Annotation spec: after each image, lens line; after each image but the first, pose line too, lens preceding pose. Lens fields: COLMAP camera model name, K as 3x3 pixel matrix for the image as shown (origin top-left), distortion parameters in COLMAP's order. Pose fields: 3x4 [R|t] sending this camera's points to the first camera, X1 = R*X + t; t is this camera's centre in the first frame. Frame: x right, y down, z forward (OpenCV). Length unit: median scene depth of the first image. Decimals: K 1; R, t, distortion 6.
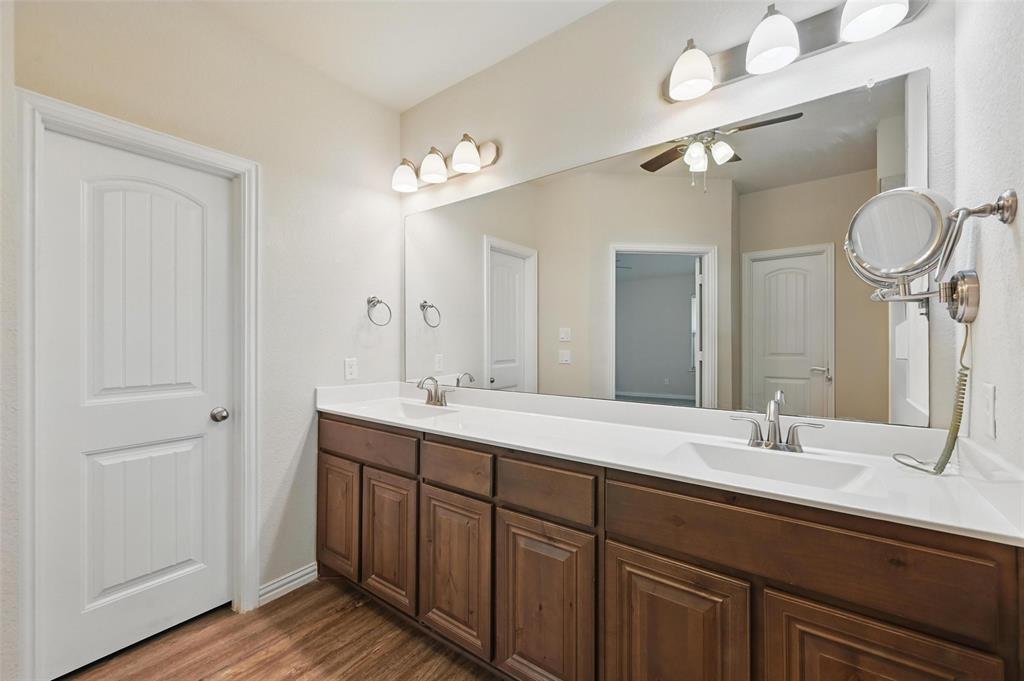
lens RADIAL K [[405.6, 0, 514.0], [0, 405.6, 337.2], [0, 0, 1]] dist [-0.002091, 0.000355]
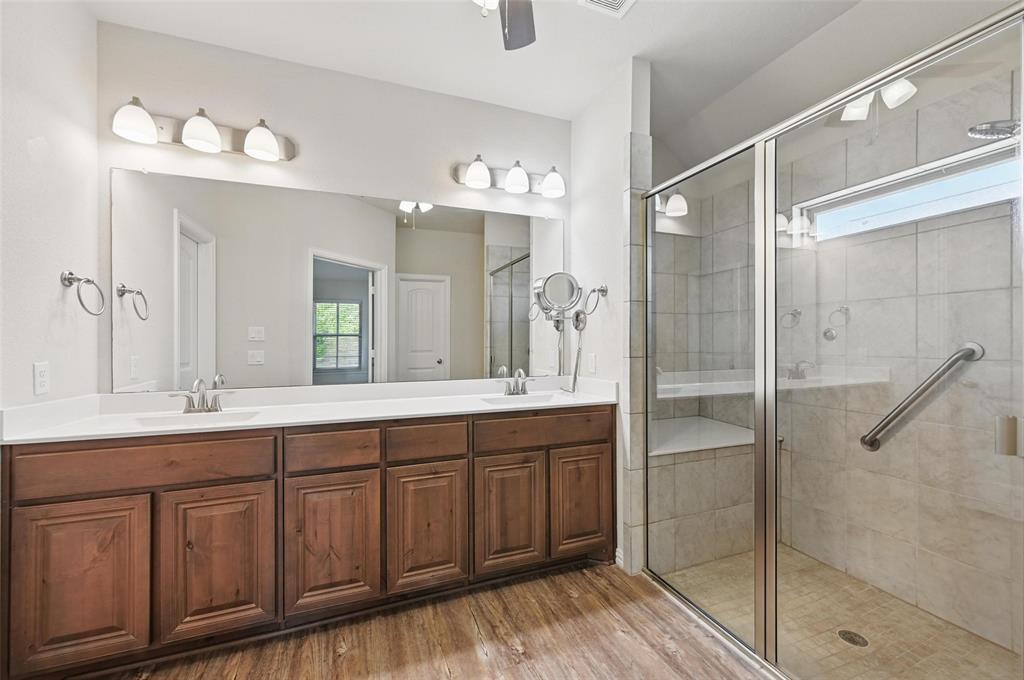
lens RADIAL K [[405.6, 0, 509.7], [0, 405.6, 340.2], [0, 0, 1]] dist [-0.002091, 0.000355]
pose [[0.547315, 0.005502, 0.836909, -0.821113], [-0.003536, 0.999985, -0.004262, 0.024589], [-0.836919, -0.000626, 0.547326, -0.007461]]
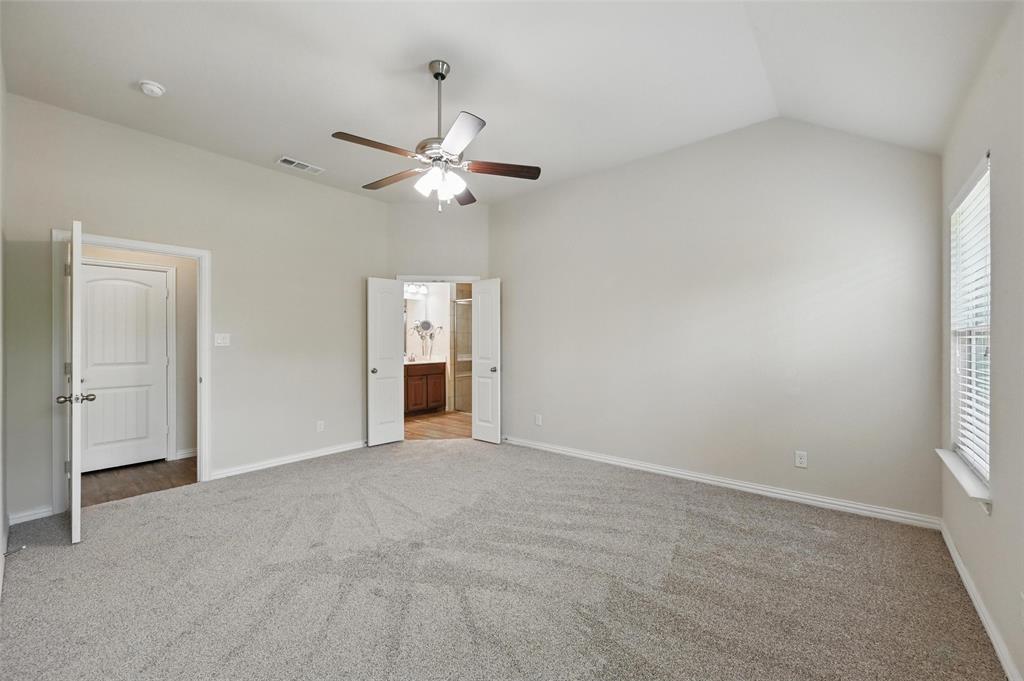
lens RADIAL K [[405.6, 0, 523.1], [0, 405.6, 341.5], [0, 0, 1]] dist [-0.002091, 0.000355]
pose [[0.047617, 0.006432, 0.998845, -4.094791], [-0.001688, 0.999978, -0.006359, 0.026693], [-0.998864, -0.001383, 0.047626, -0.664409]]
